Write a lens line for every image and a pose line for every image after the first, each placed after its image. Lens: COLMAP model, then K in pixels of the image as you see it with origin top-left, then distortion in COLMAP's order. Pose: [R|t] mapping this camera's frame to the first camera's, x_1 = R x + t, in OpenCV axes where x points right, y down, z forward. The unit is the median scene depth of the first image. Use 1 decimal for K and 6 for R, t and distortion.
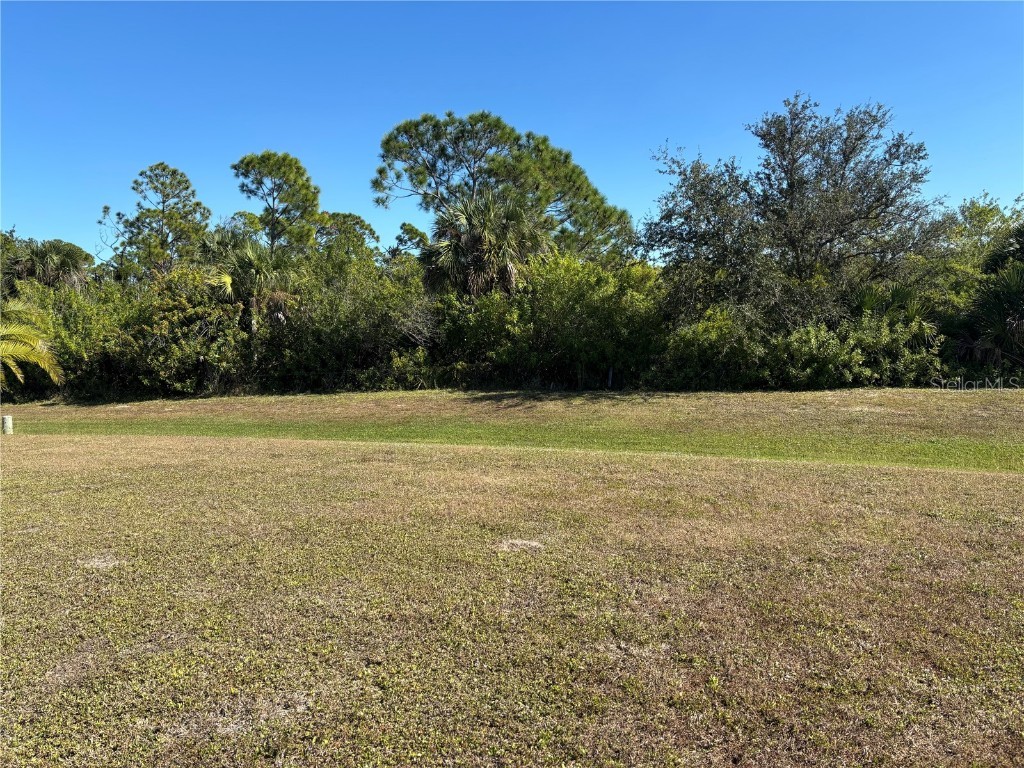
lens RADIAL K [[751.4, 0, 512.0], [0, 751.4, 384.0], [0, 0, 1]] dist [0.059357, -0.117543]
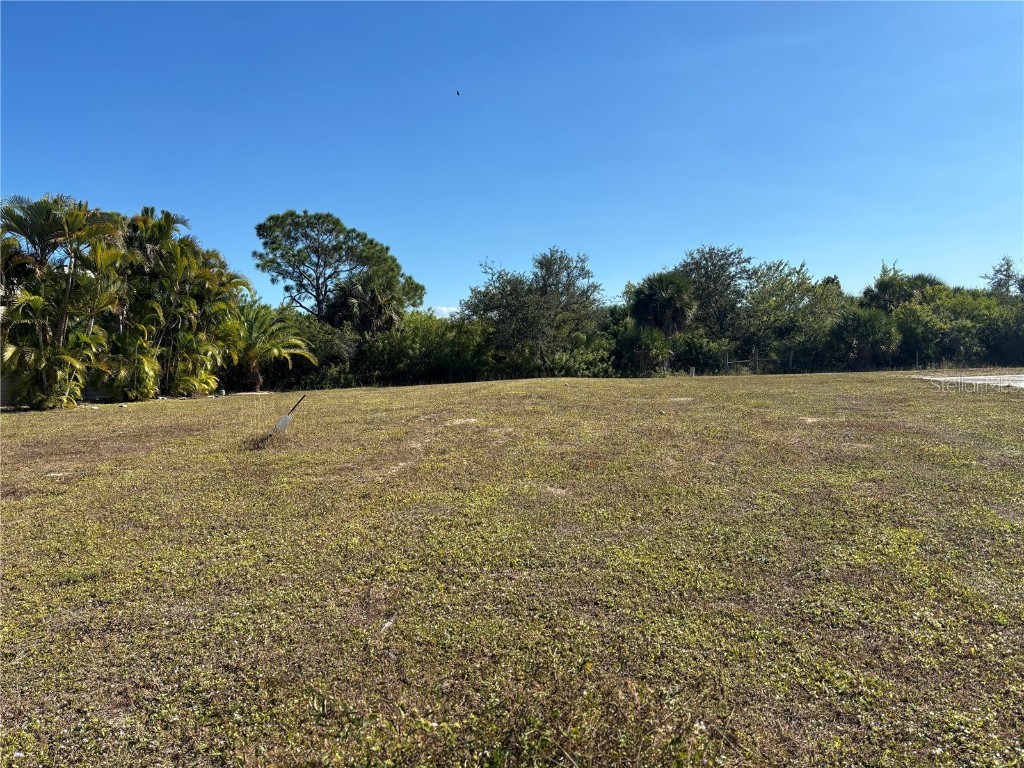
lens RADIAL K [[751.4, 0, 512.0], [0, 751.4, 384.0], [0, 0, 1]] dist [0.059357, -0.117543]
pose [[0.840415, 0.001629, 0.541941, -0.652700], [0.037342, 0.997445, -0.060907, 0.102665], [-0.540656, 0.071424, 0.838206, -0.525942]]
